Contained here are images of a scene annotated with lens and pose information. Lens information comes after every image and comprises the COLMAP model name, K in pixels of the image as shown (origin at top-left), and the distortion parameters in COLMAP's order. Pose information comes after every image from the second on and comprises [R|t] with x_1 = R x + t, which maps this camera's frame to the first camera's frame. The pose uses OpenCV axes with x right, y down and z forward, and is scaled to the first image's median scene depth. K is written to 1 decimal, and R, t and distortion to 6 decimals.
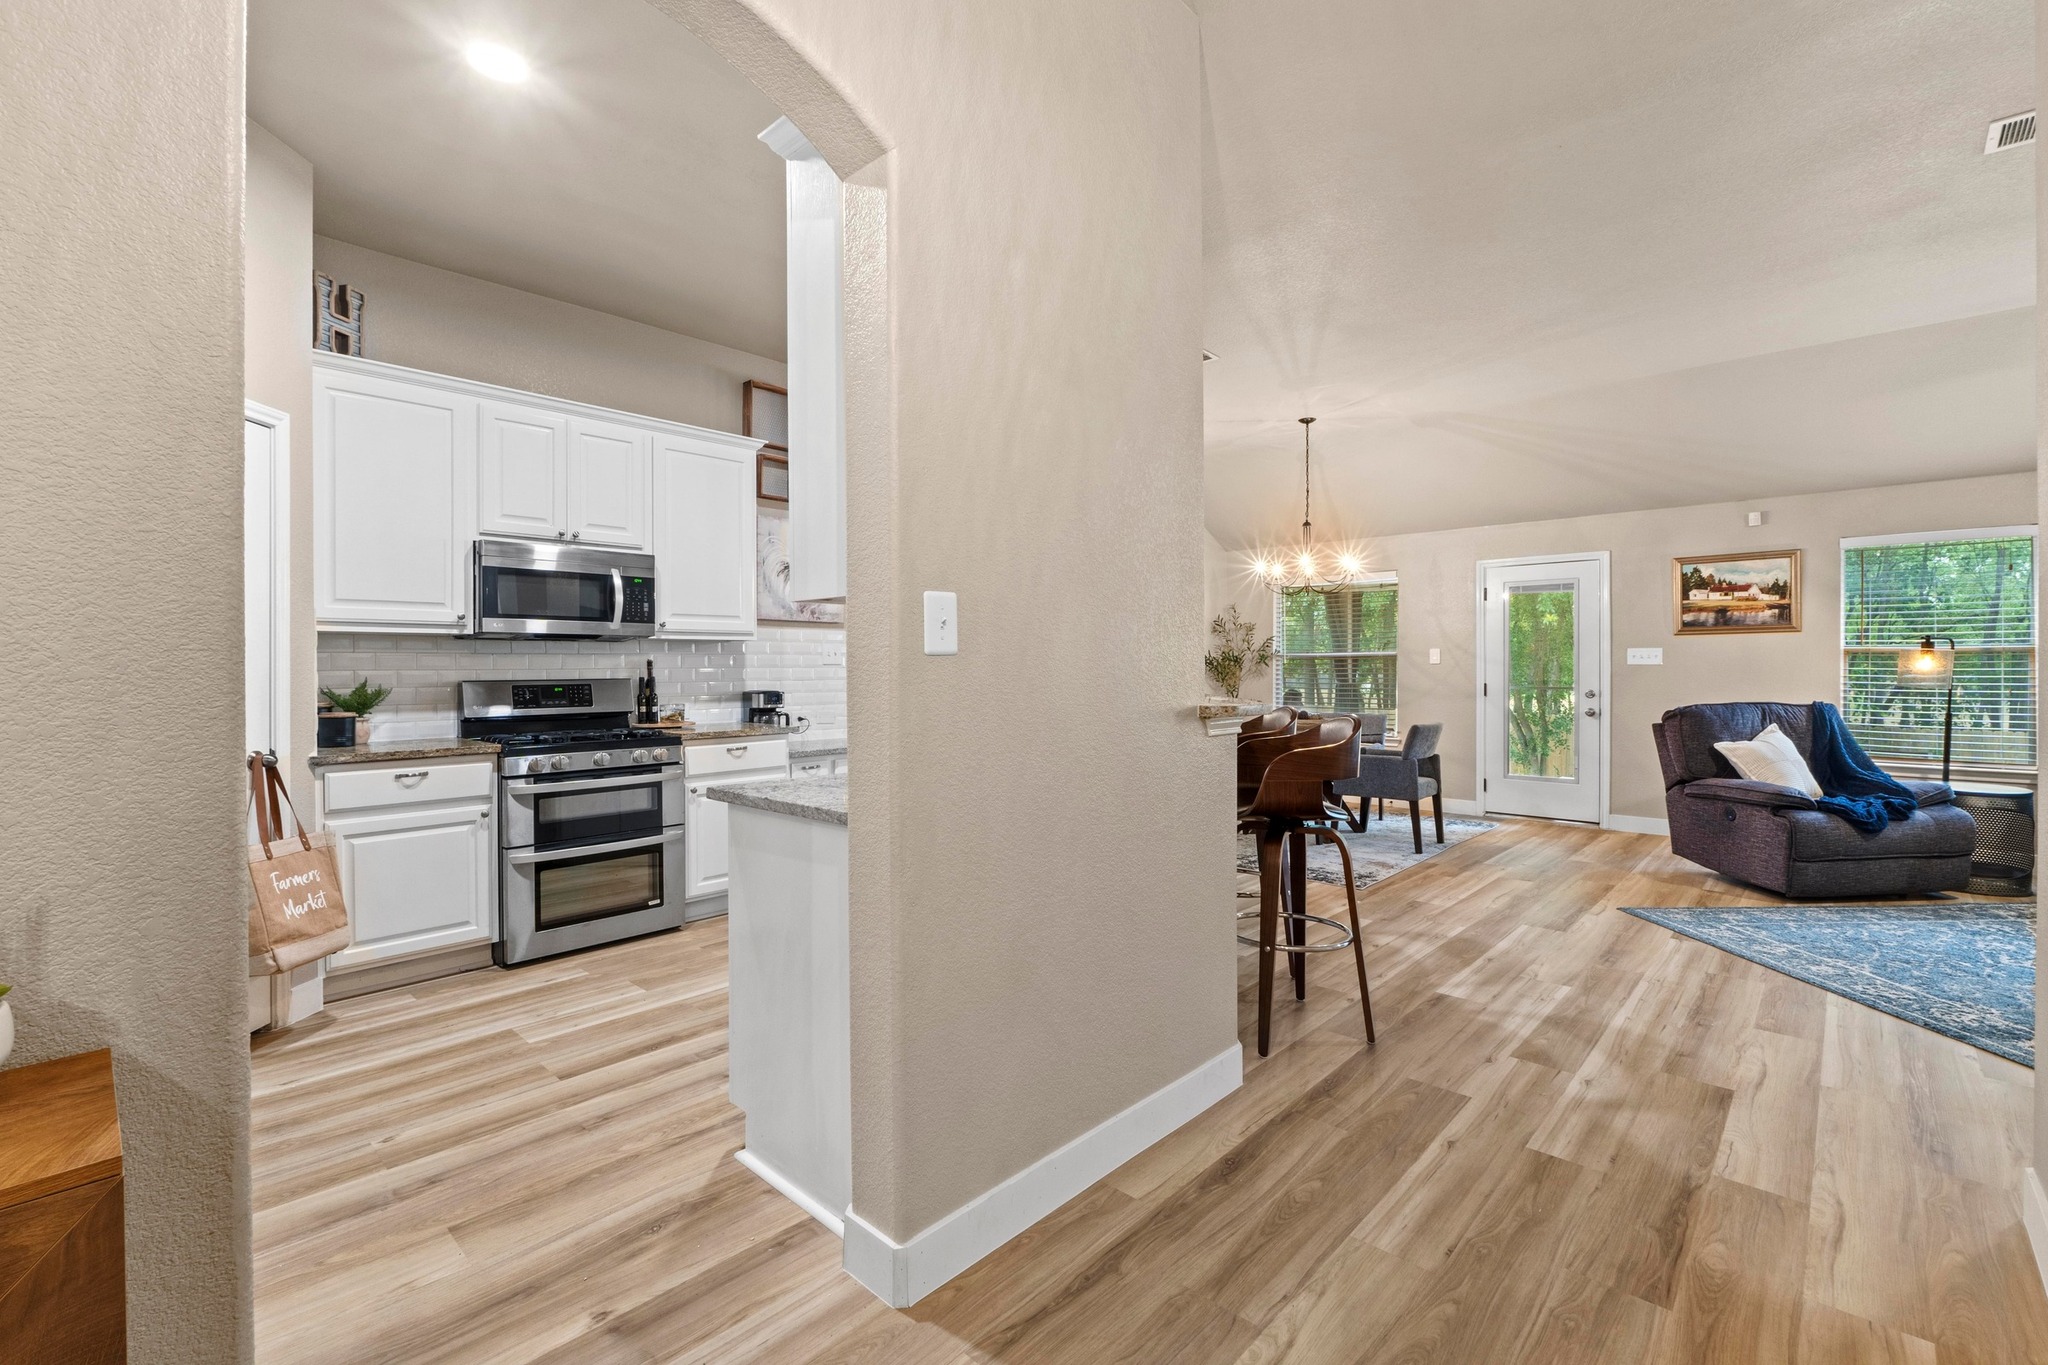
lens RADIAL K [[886.2, 0, 1021.1], [0, 886.2, 668.4], [0, 0, 1]] dist [-0.003247, -0.001425]
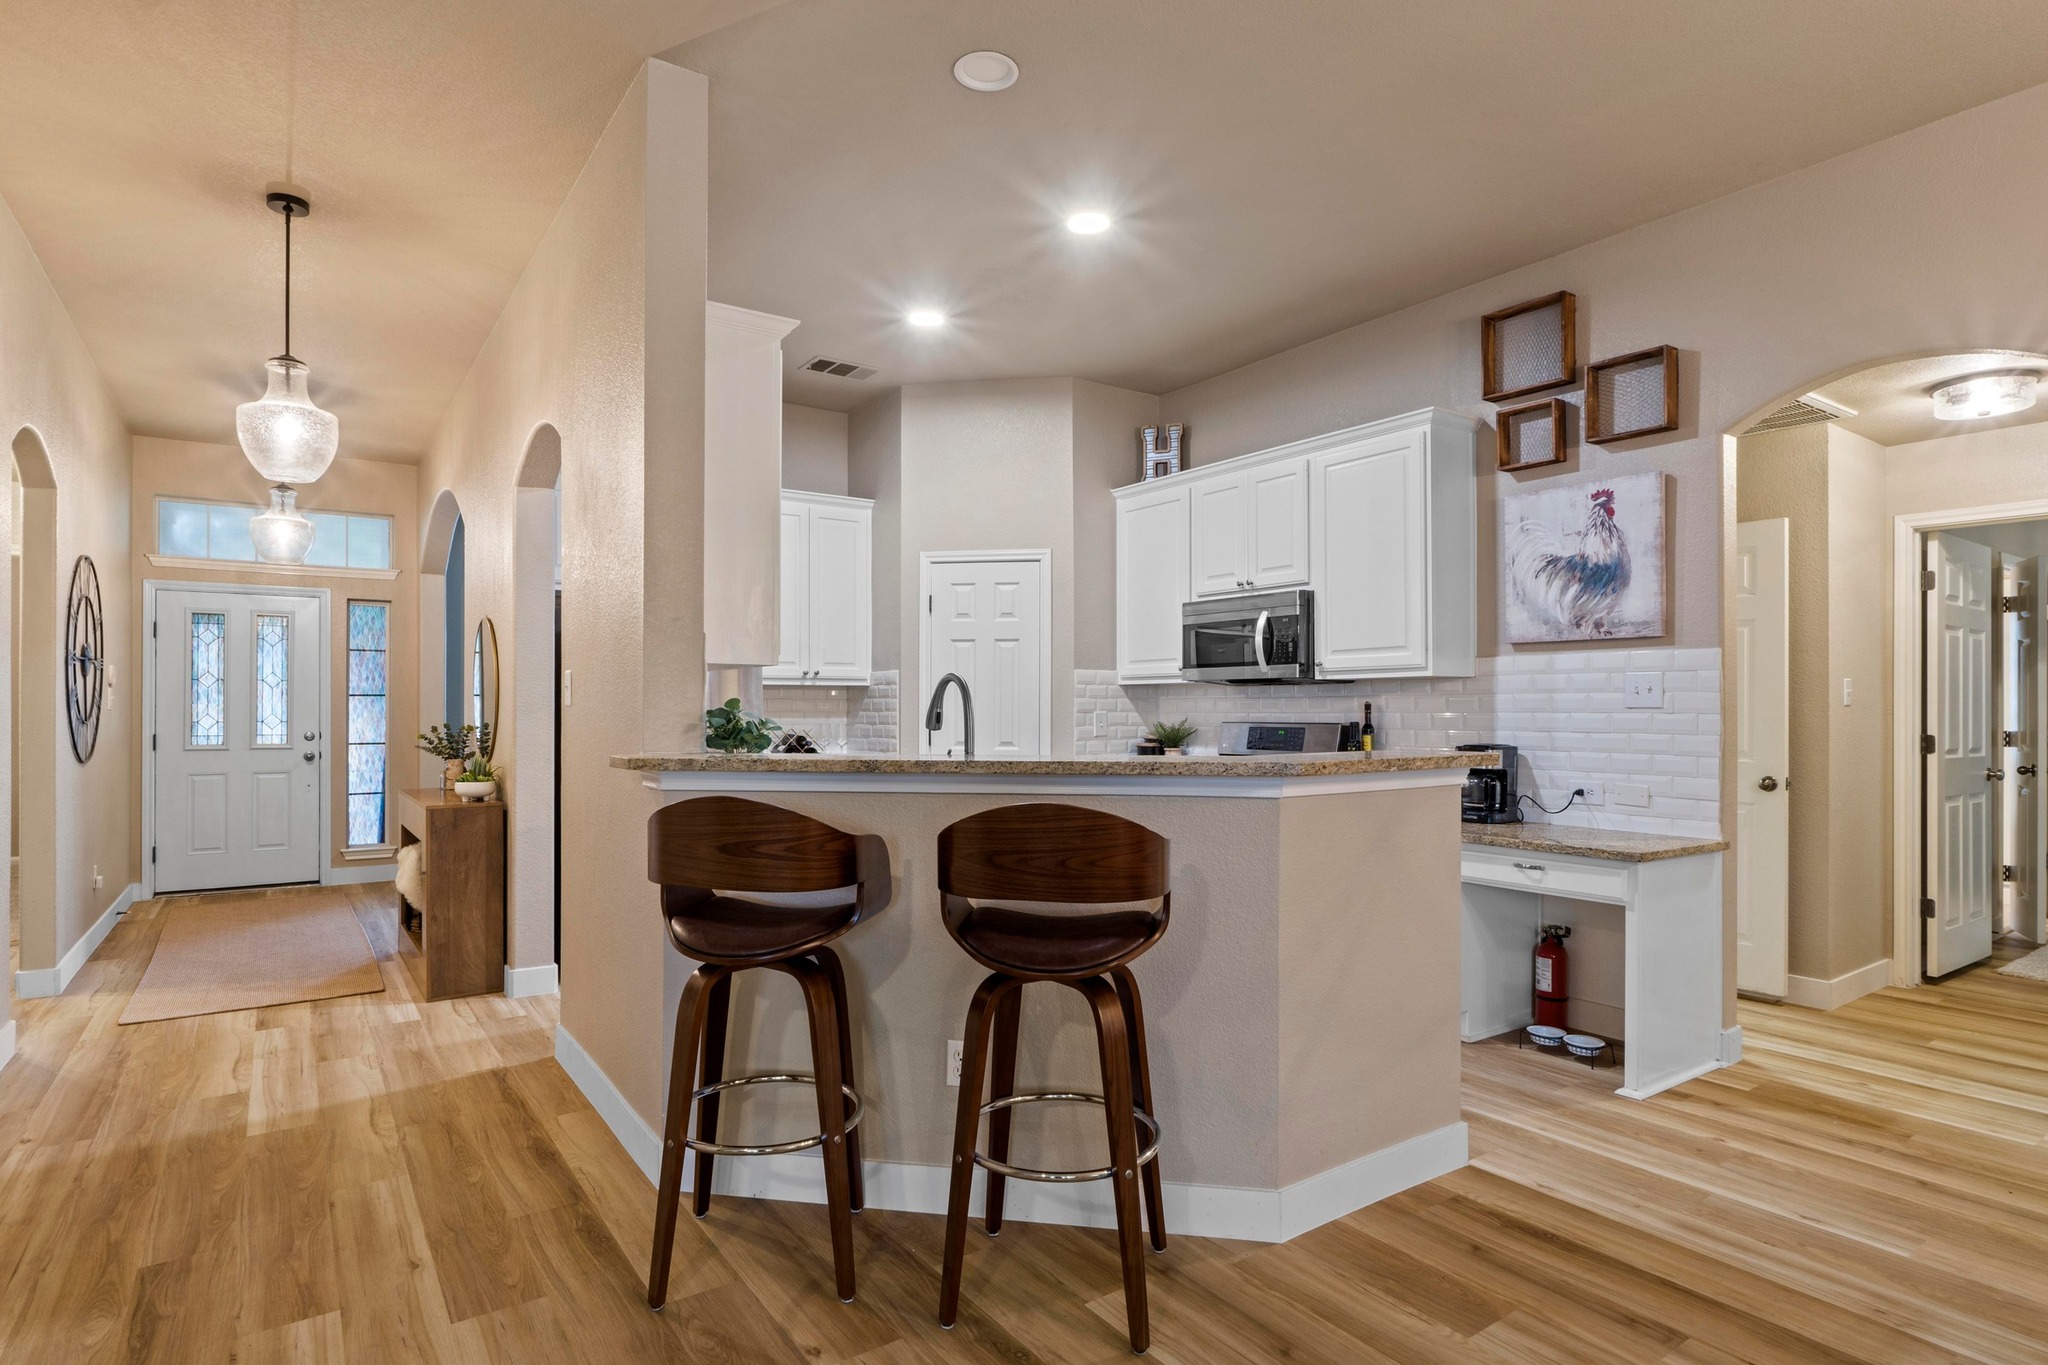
lens RADIAL K [[1060.0, 0, 1019.4], [0, 1060.0, 699.5], [0, 0, 1]] dist [-0.003669, 0.000417]
pose [[-0.202688, -0.005256, -0.979229, 0.821647], [-0.000753, 0.999986, -0.005212, -0.008648], [0.979243, -0.000319, -0.202689, 1.062741]]
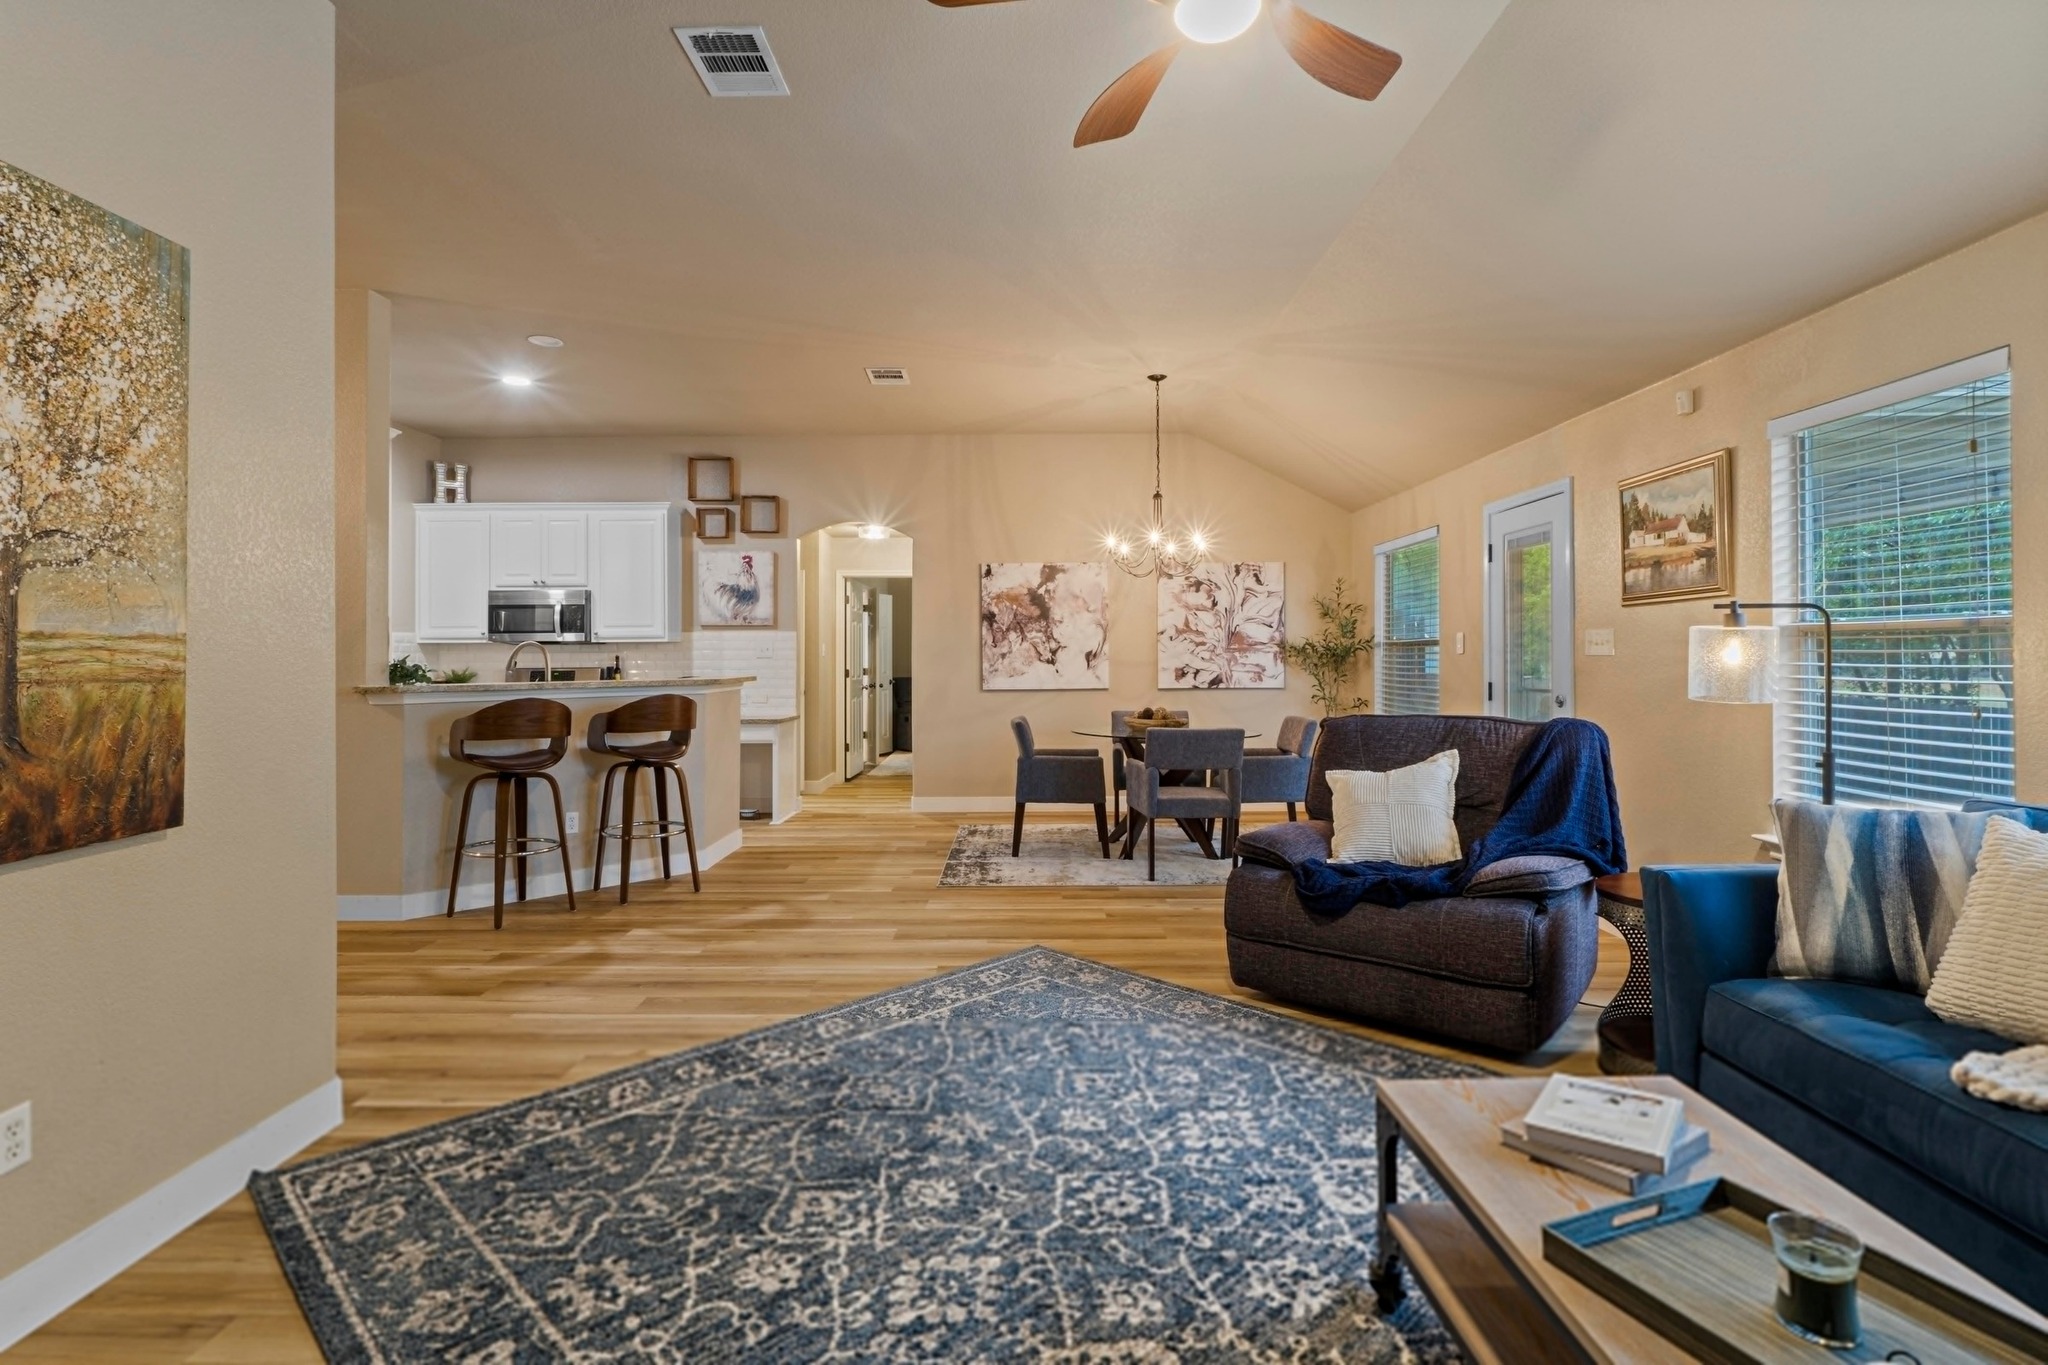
lens RADIAL K [[1003.8, 0, 1017.8], [0, 1003.8, 654.3], [0, 0, 1]] dist [-0.001451, -0.000909]
pose [[0.683553, -0.002843, -0.729895, 1.614648], [0.002546, 0.999996, -0.001510, -0.008992], [0.729896, -0.000826, 0.683557, 0.383273]]
